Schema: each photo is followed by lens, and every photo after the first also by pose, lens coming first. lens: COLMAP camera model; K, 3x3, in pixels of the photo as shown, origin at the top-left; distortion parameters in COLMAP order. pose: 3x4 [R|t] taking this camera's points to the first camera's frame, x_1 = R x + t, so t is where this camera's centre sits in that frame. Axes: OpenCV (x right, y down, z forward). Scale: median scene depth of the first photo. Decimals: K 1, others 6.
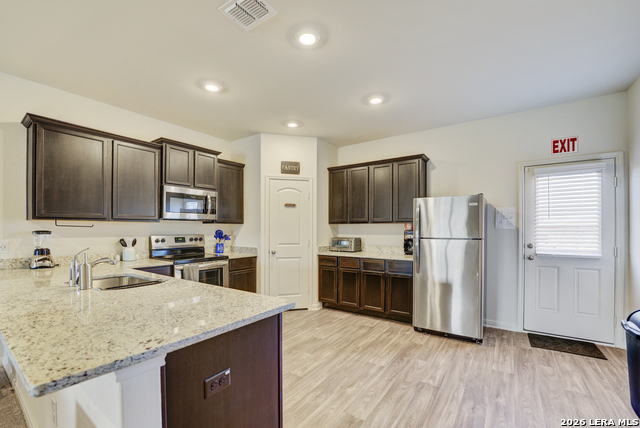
lens RADIAL K [[283.0, 0, 318.4], [0, 283.0, 228.9], [0, 0, 1]] dist [0.001356, 0.000043]
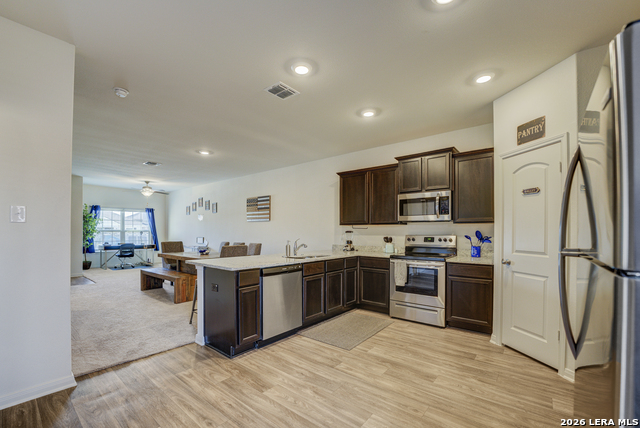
lens RADIAL K [[283.0, 0, 318.4], [0, 283.0, 228.9], [0, 0, 1]] dist [0.001356, 0.000043]
pose [[-0.099536, -0.007227, -0.995008, 0.608169], [0.005322, 0.999955, -0.007796, 0.003366], [0.995020, -0.006072, -0.099493, 0.627756]]
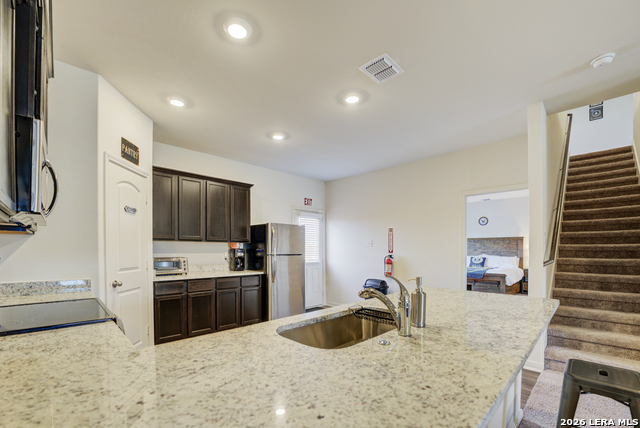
lens RADIAL K [[279.3, 0, 320.2], [0, 279.3, 251.9], [0, 0, 1]] dist [-0.001564, -0.000138]
pose [[0.187636, -0.005383, 0.982224, -0.687367], [0.000190, 0.999985, 0.005444, 0.011285], [-0.982239, -0.000835, 0.187634, 0.475902]]
